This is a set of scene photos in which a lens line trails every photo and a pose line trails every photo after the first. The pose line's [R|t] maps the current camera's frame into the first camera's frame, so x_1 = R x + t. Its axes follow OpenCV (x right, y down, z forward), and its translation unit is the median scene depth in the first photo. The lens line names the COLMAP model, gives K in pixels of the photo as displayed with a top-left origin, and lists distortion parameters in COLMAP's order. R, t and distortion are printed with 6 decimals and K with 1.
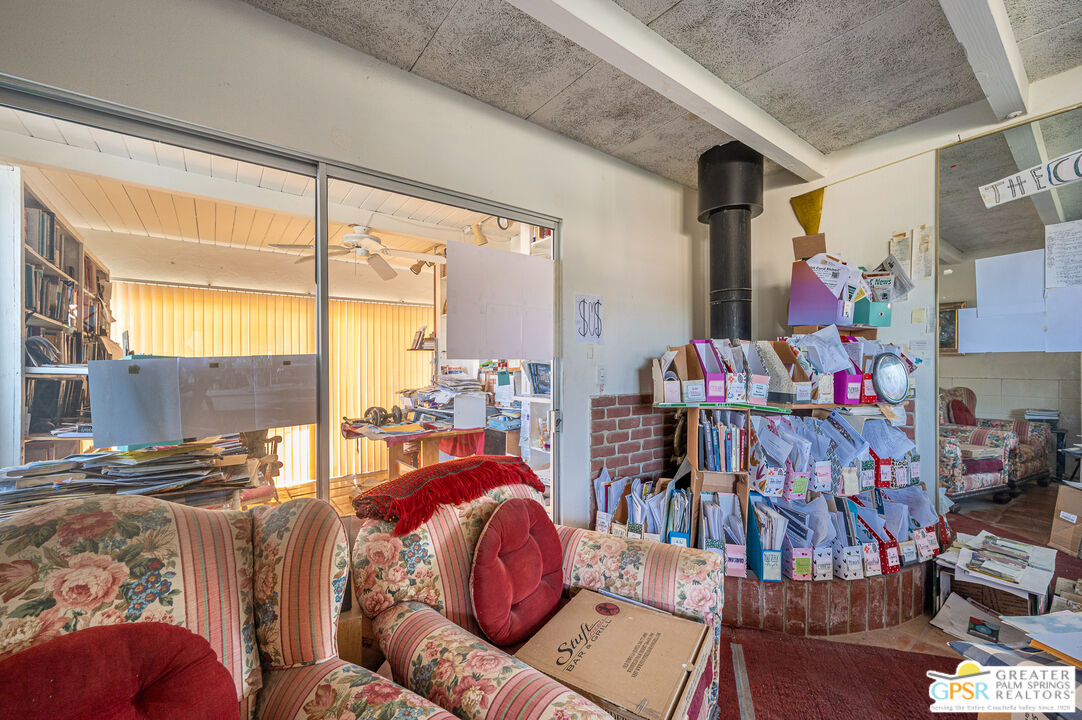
lens RADIAL K [[429.2, 0, 540.4], [0, 429.2, 363.2], [0, 0, 1]] dist [0.000457, 0.000056]
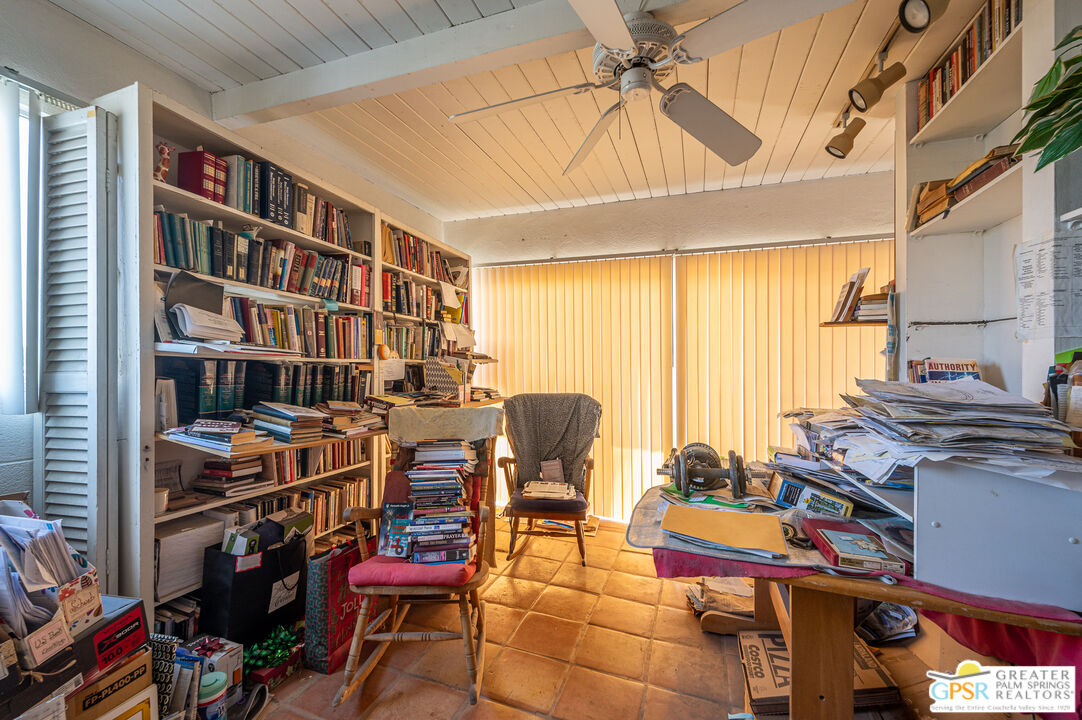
lens RADIAL K [[429.2, 0, 539.0], [0, 429.2, 363.6], [0, 0, 1]] dist [0.000457, 0.000056]
pose [[0.536657, 0.017417, -0.843621, -0.073679], [-0.014587, 0.999829, 0.011363, 0.011275], [0.843675, 0.006208, 0.536819, 0.482133]]
